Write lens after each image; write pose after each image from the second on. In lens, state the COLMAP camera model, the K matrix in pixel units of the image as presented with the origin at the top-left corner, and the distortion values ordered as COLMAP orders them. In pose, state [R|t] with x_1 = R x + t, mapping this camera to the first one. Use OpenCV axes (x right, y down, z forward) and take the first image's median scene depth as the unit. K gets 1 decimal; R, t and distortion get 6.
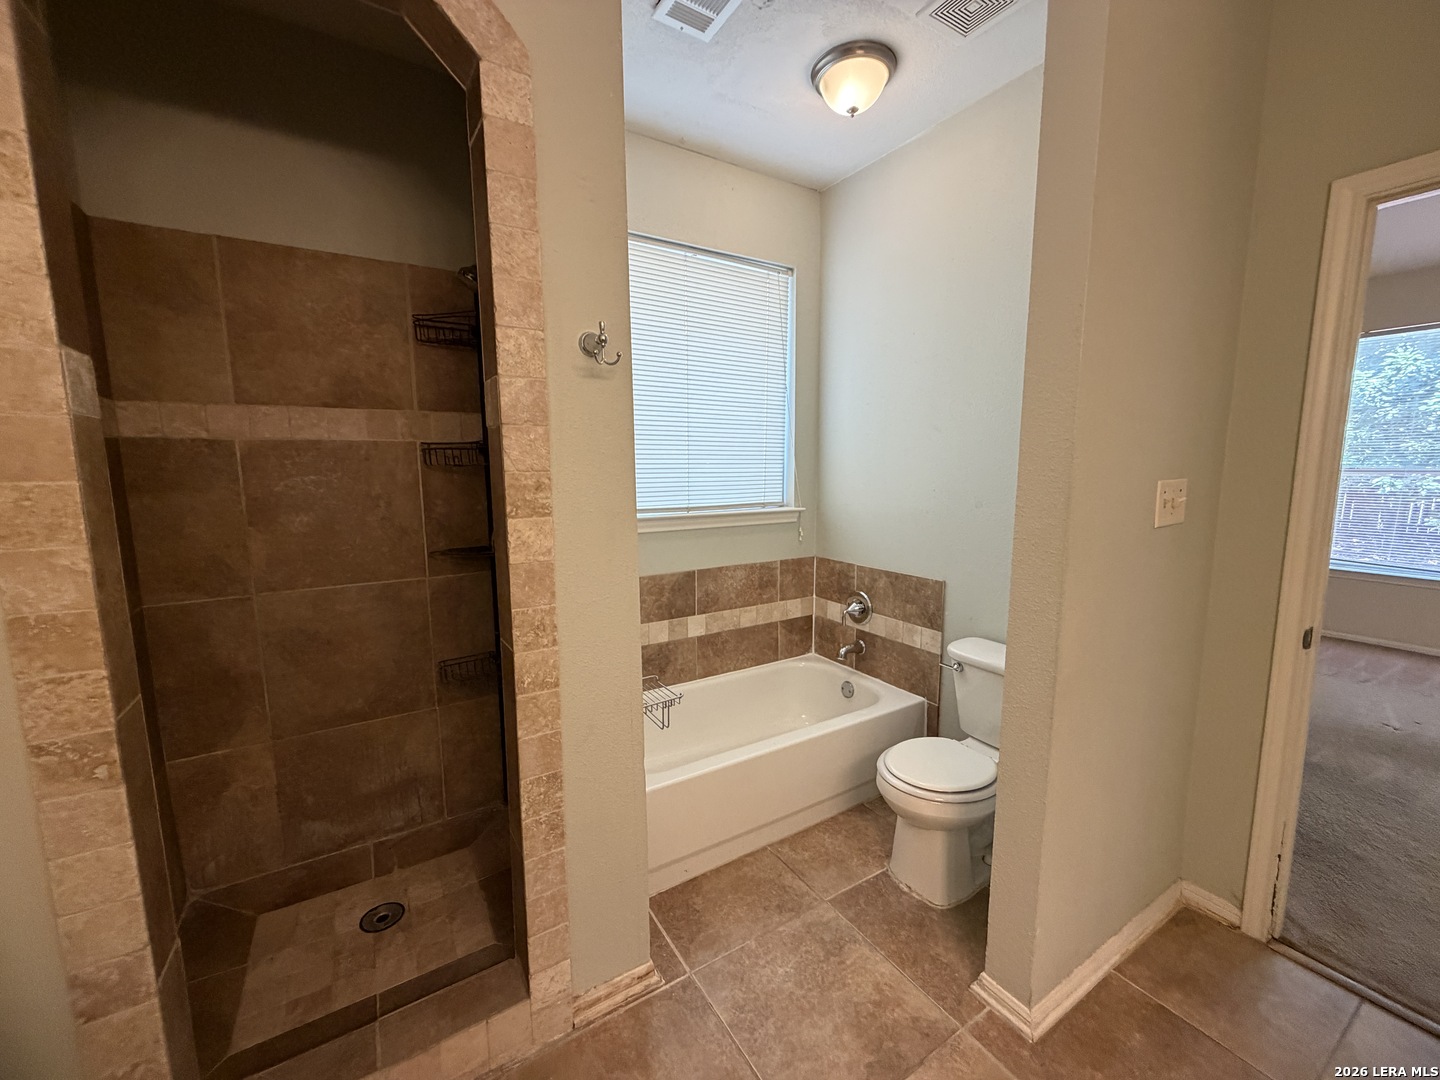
lens RADIAL K [[574.7, 0, 715.5], [0, 574.7, 536.9], [0, 0, 1]] dist [-0.000267, -0.000022]
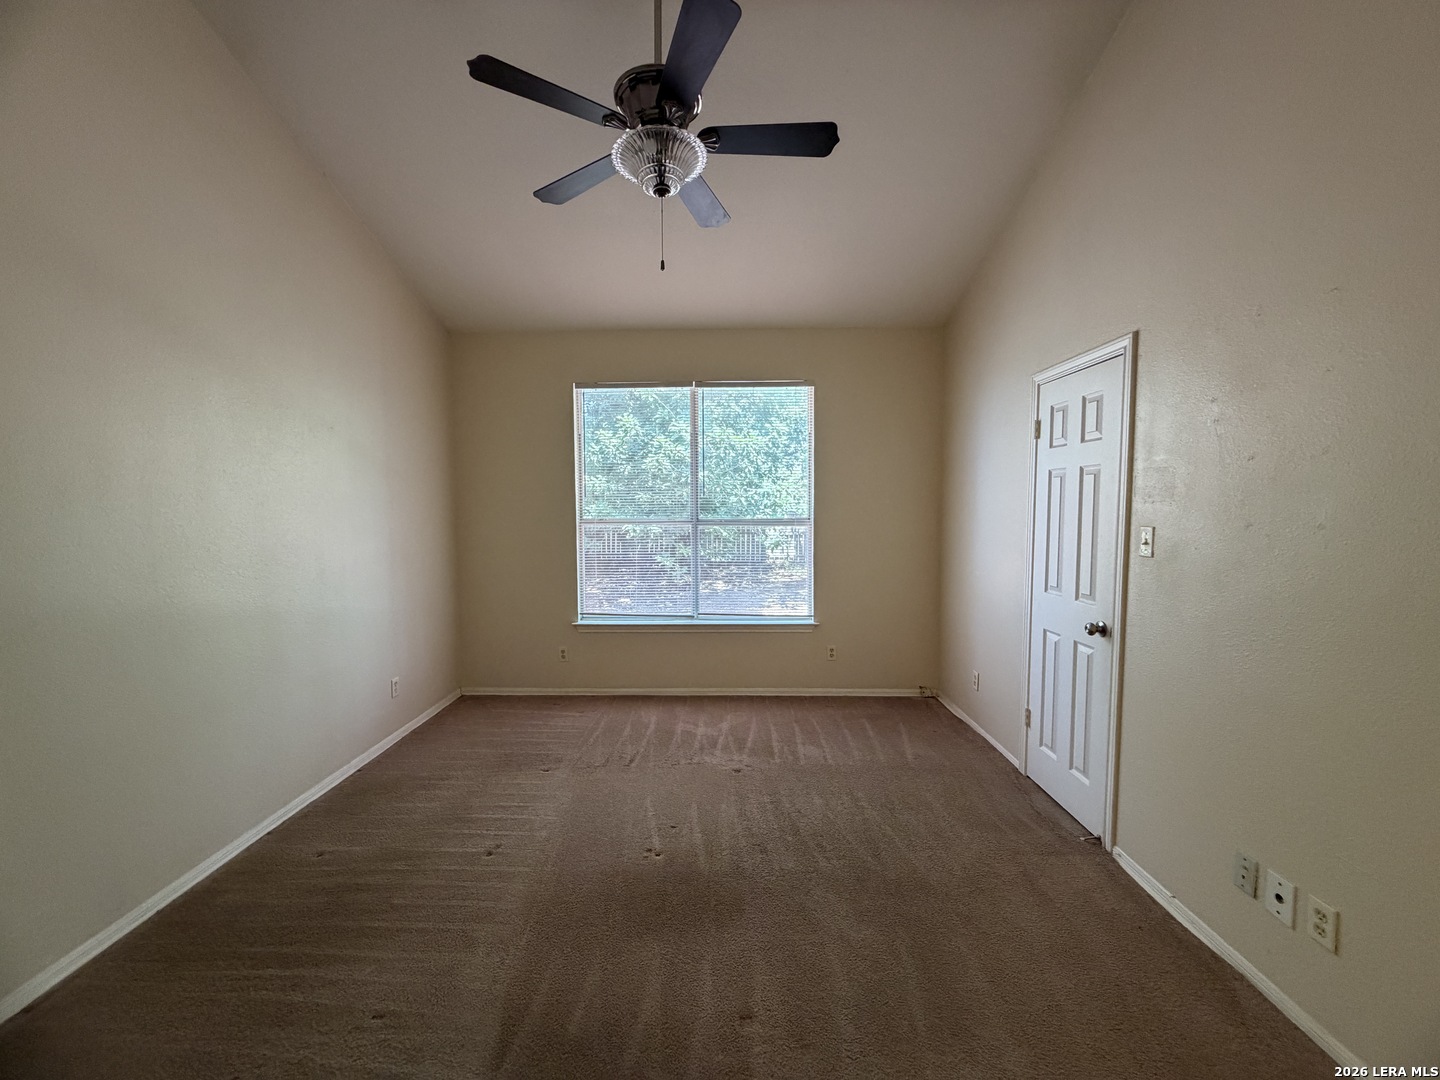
lens RADIAL K [[574.7, 0, 715.5], [0, 574.7, 536.9], [0, 0, 1]] dist [-0.000267, -0.000022]
pose [[0.544863, -0.044166, 0.837361, 0.301418], [0.111391, 0.993574, -0.020075, -0.036915], [-0.831093, 0.104212, 0.546282, 0.235141]]
